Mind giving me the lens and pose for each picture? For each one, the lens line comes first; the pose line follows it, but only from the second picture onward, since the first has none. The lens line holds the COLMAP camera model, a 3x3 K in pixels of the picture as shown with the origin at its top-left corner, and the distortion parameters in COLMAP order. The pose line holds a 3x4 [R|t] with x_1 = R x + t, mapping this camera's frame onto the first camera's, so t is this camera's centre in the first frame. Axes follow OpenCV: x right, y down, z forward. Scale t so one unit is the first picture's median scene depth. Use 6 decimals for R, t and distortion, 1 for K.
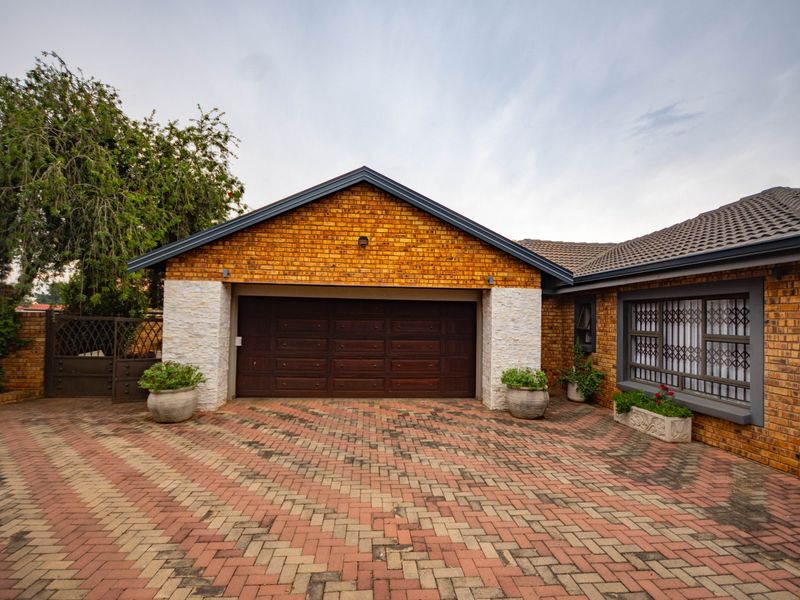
lens RADIAL K [[395.6, 0, 399.1], [0, 395.6, 310.4], [0, 0, 1]] dist [-0.000780, 0.000019]
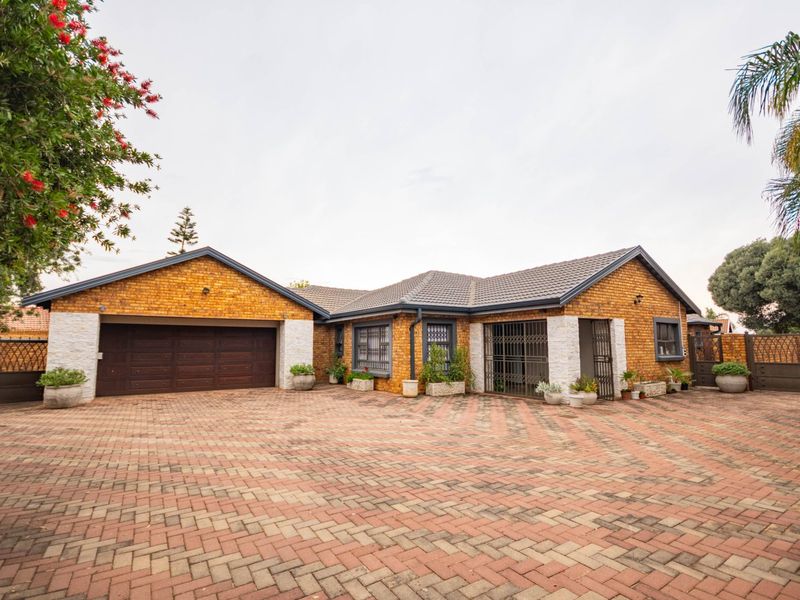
lens RADIAL K [[395.6, 0, 399.1], [0, 395.6, 310.4], [0, 0, 1]] dist [-0.000780, 0.000019]
pose [[0.883787, 0.022408, 0.467353, -0.145654], [0.008337, 0.997940, -0.063614, 0.017857], [-0.467816, 0.060118, 0.881779, -0.814098]]
